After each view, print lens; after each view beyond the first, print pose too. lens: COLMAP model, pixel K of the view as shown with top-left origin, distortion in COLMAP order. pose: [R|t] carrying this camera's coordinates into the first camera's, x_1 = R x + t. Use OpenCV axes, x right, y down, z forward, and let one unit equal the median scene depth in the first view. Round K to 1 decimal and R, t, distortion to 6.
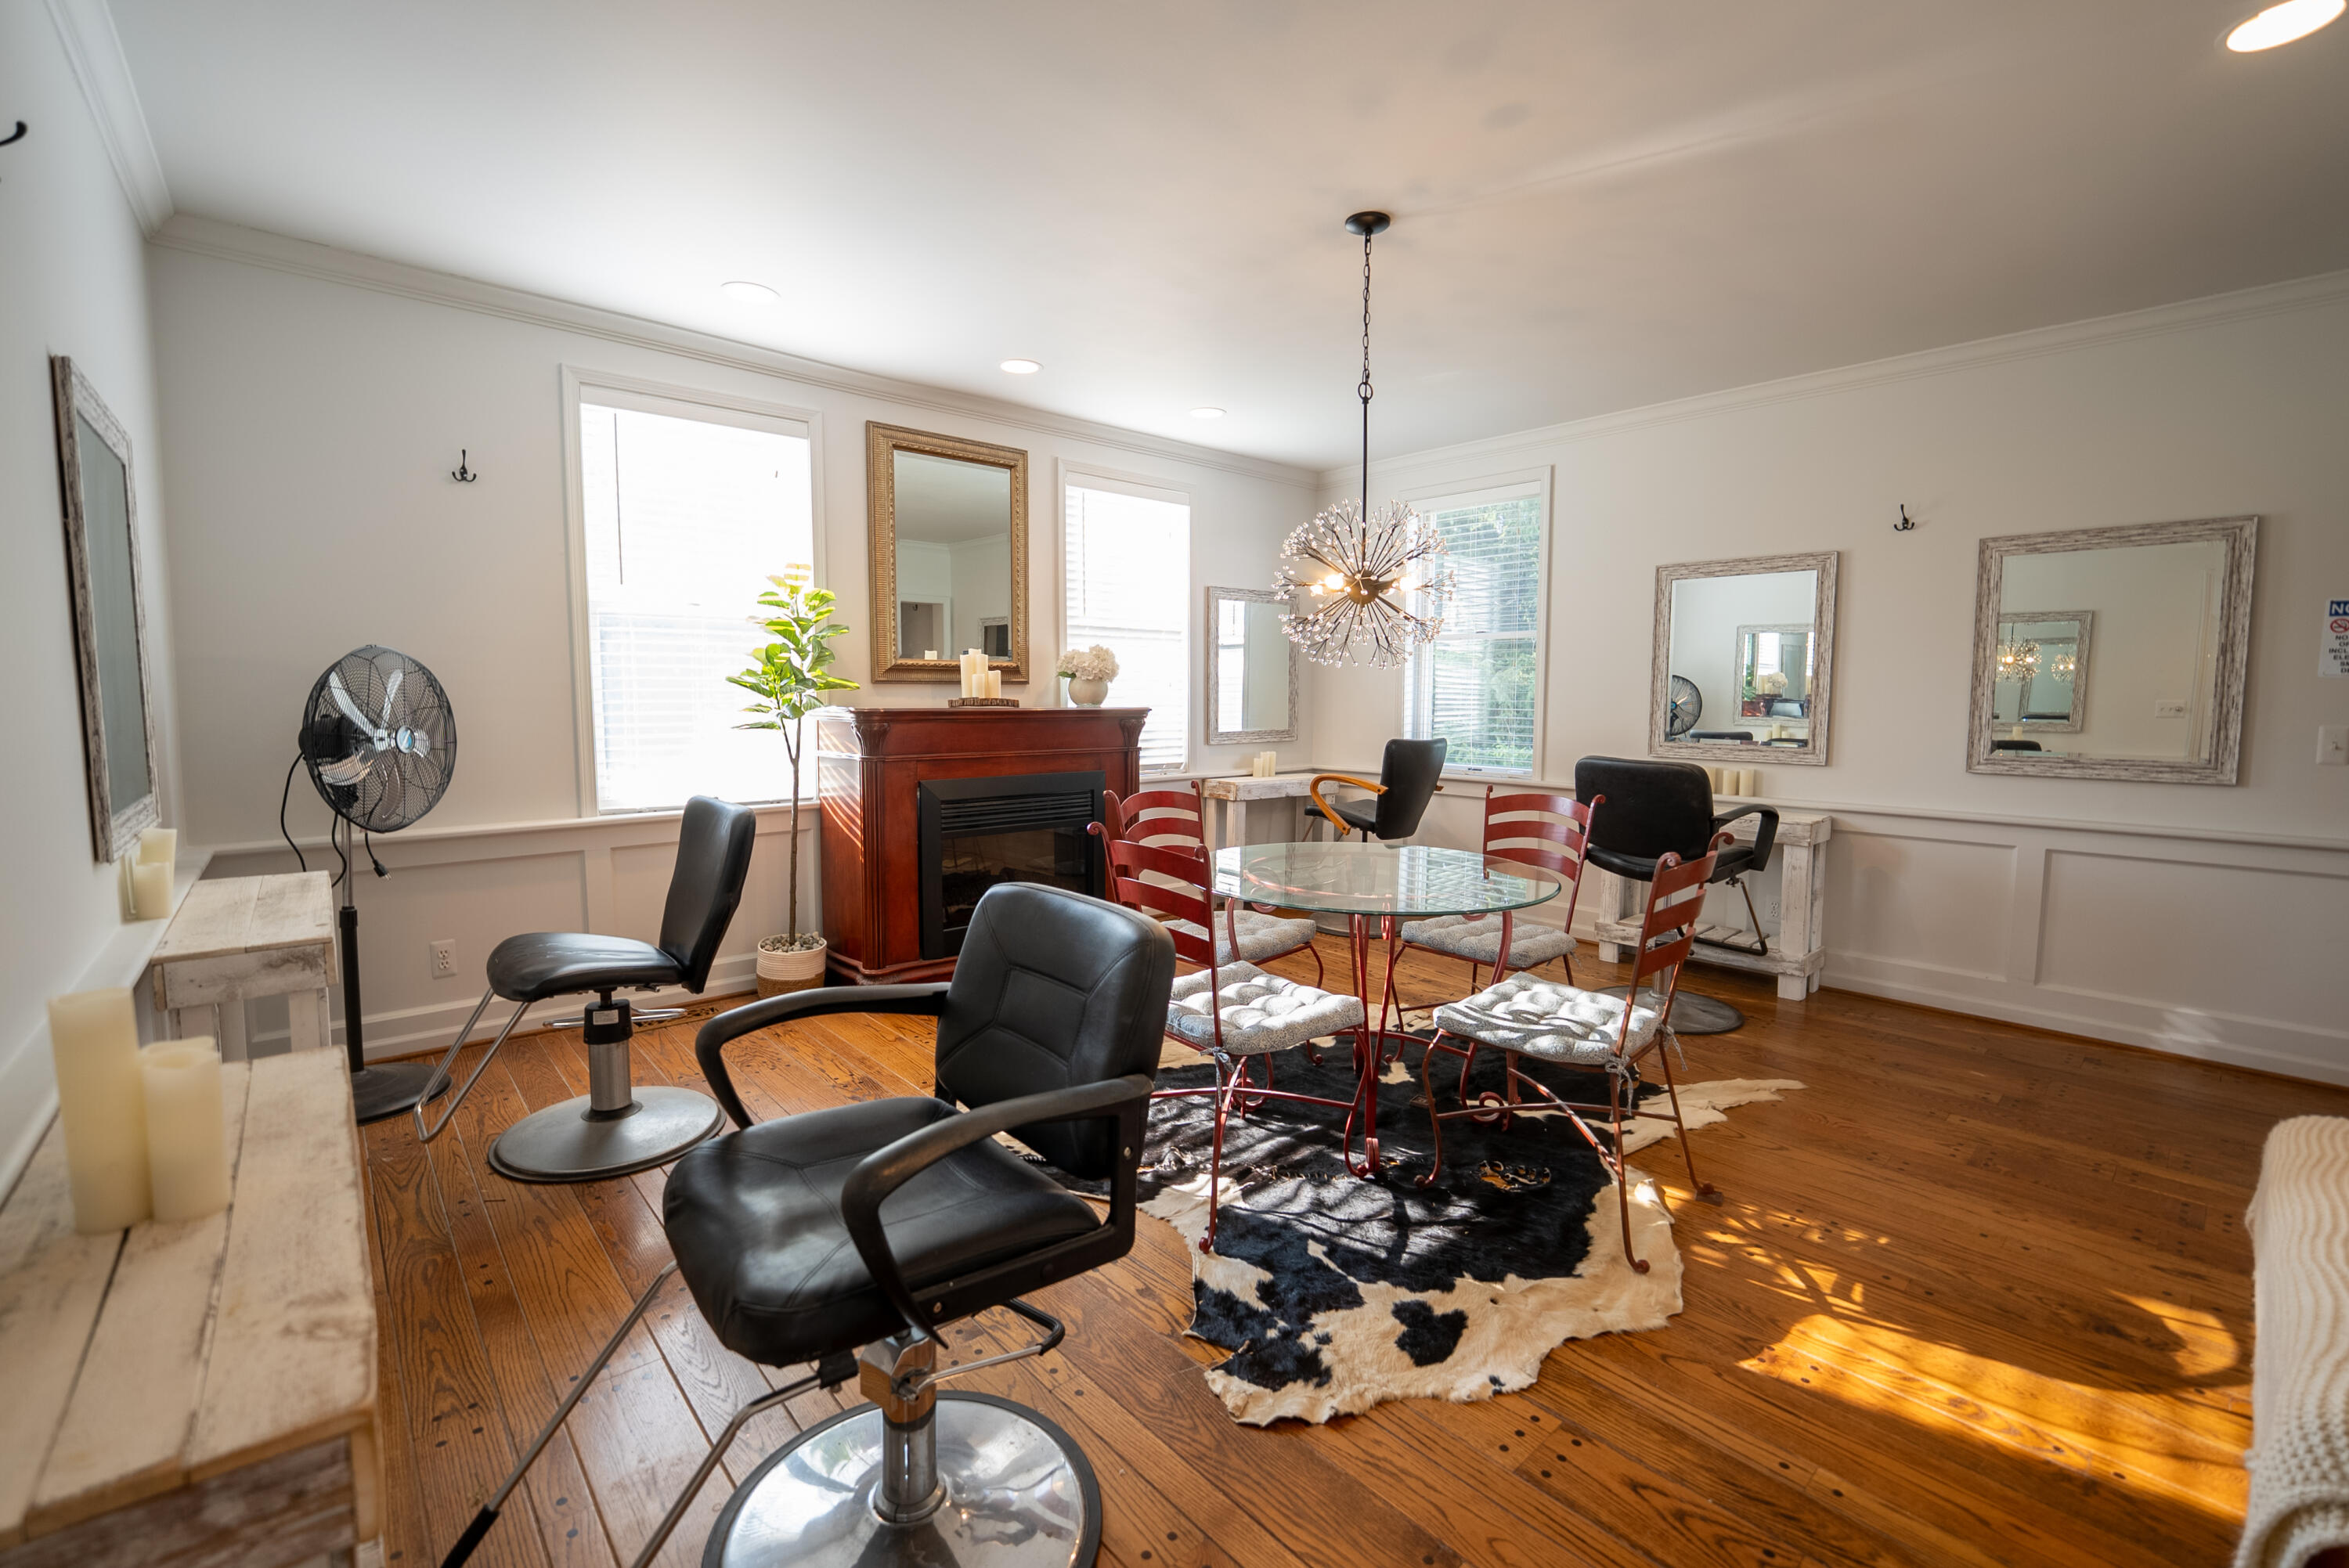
lens RADIAL K [[980.3, 0, 1174.5], [0, 980.3, 784.0], [0, 0, 1]] dist [-0.037859, 0.006113]
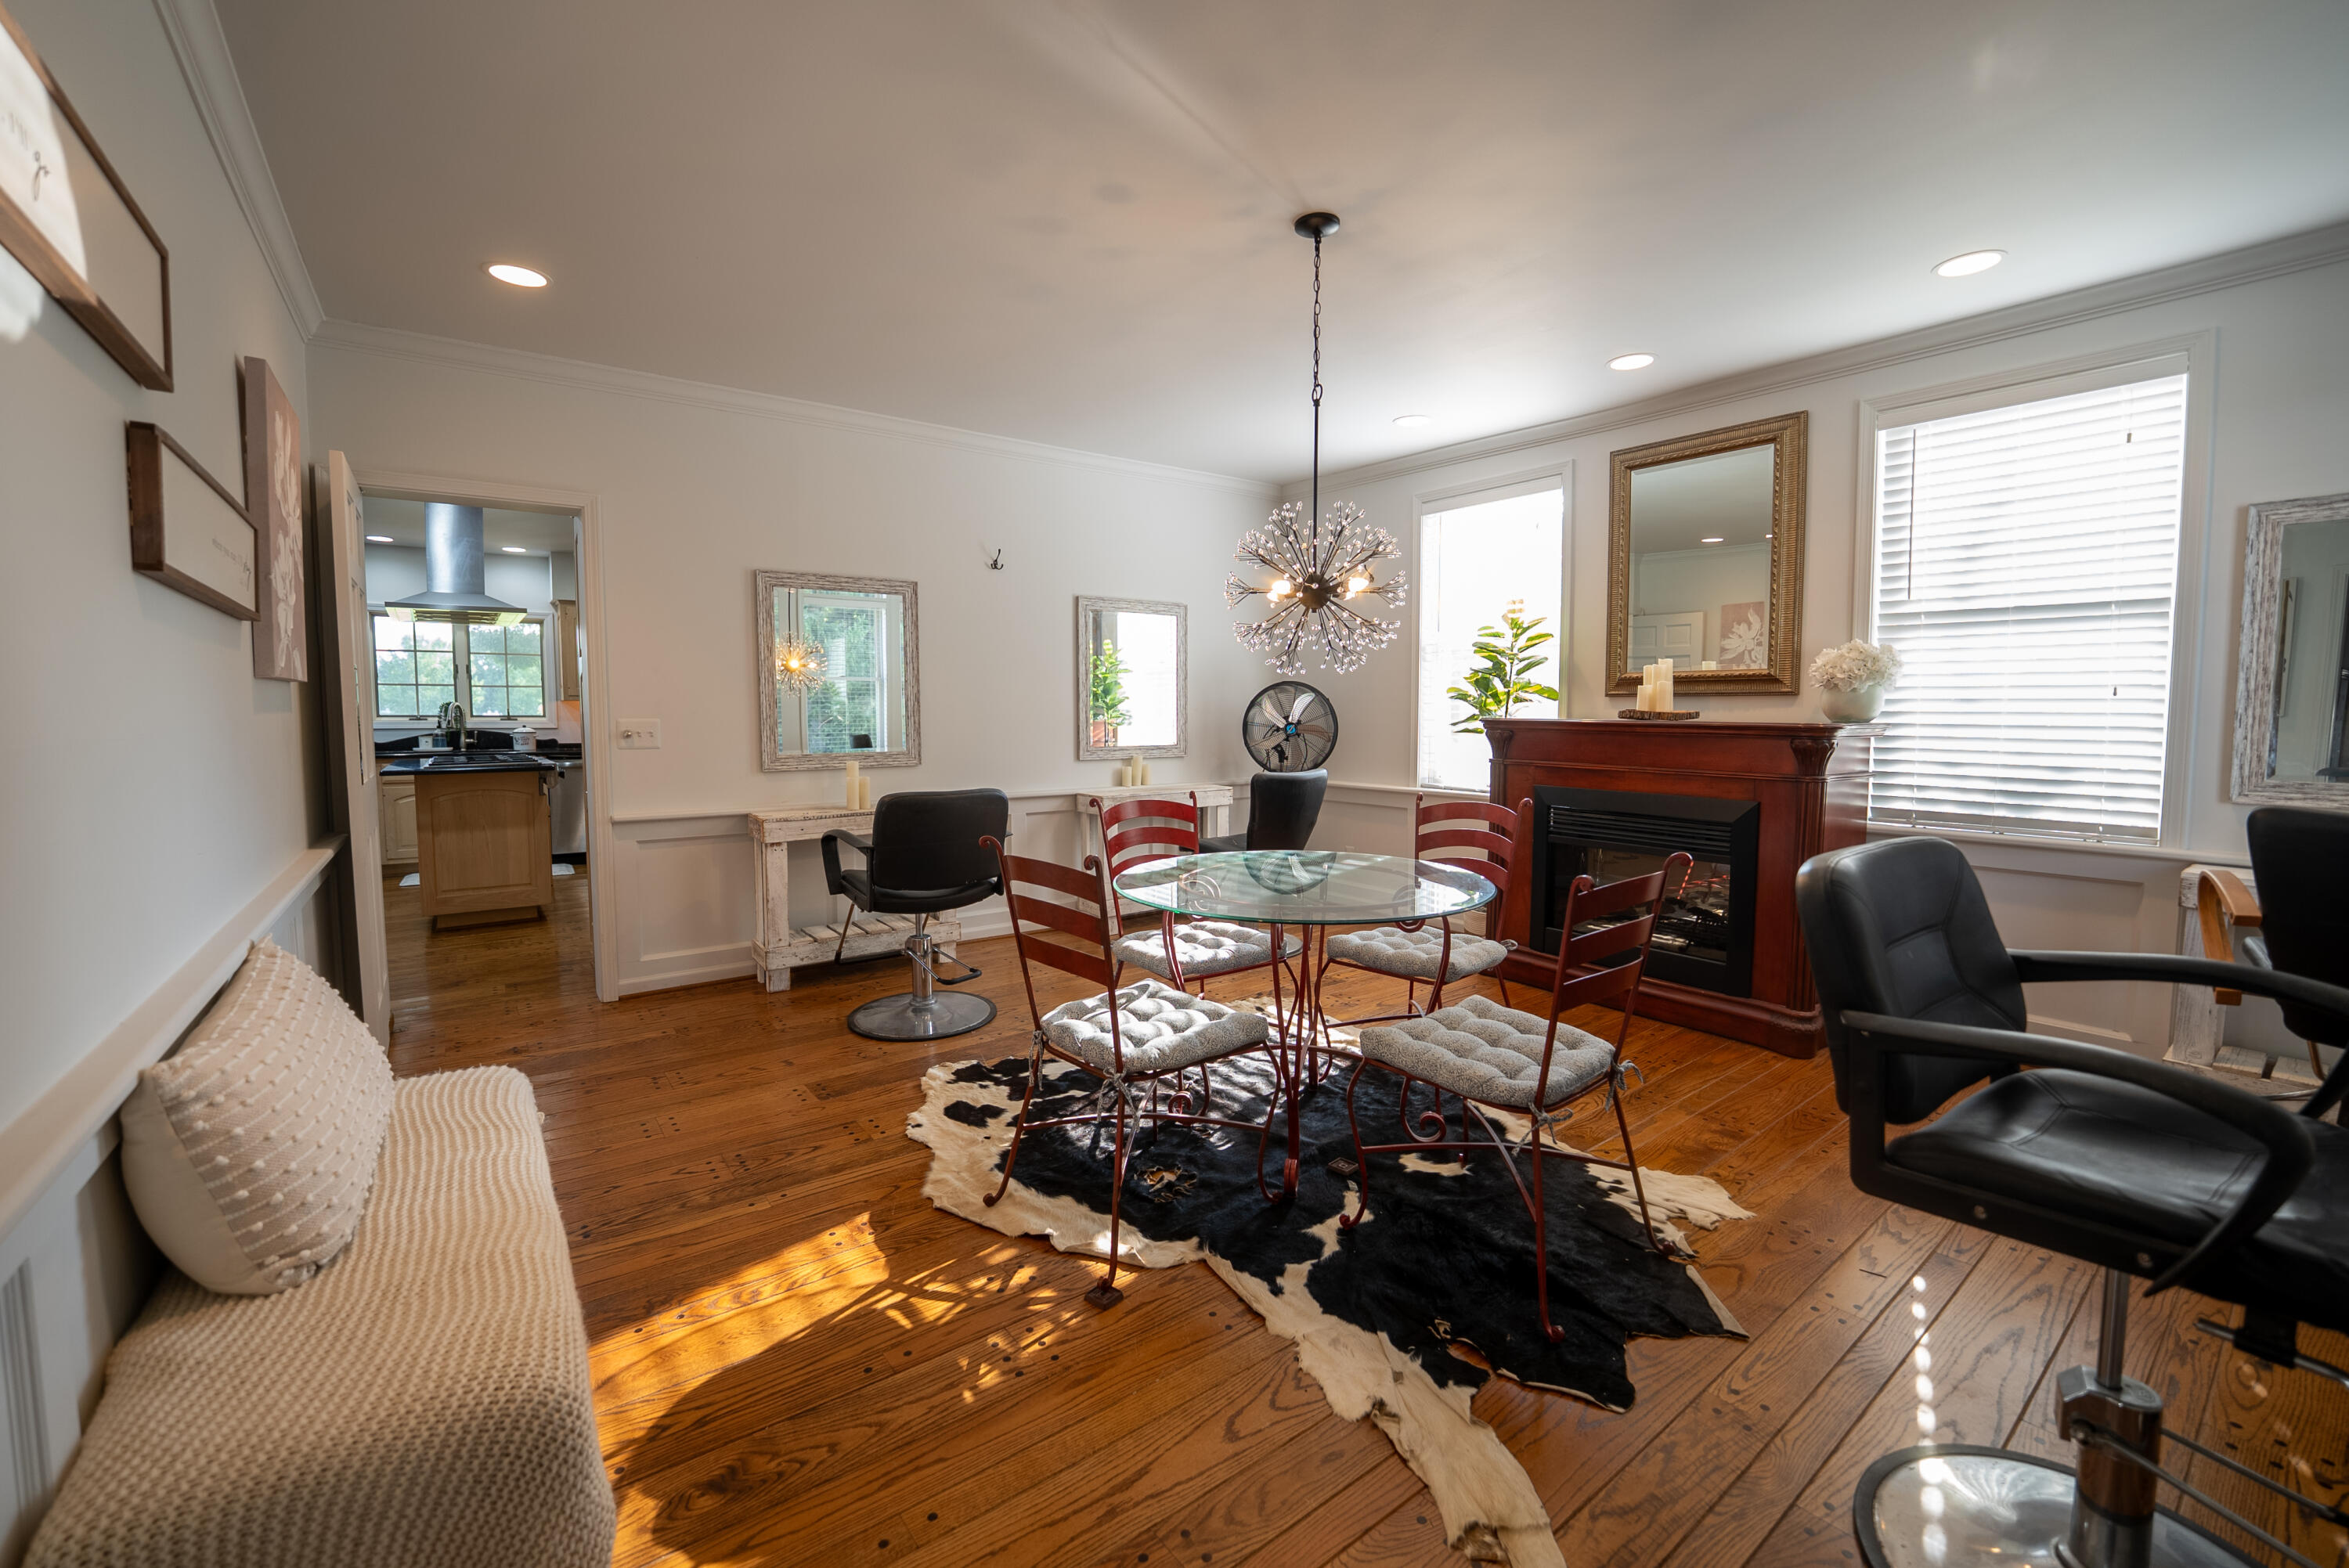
lens RADIAL K [[954.4, 0, 1174.5], [0, 954.4, 784.0], [0, 0, 1]] dist [-0.016153, -0.000098]
pose [[-0.075827, 0.072925, -0.994451, 1.412189], [-0.097747, 0.991975, 0.080197, -0.086868], [0.992318, 0.103285, -0.068091, 1.135186]]
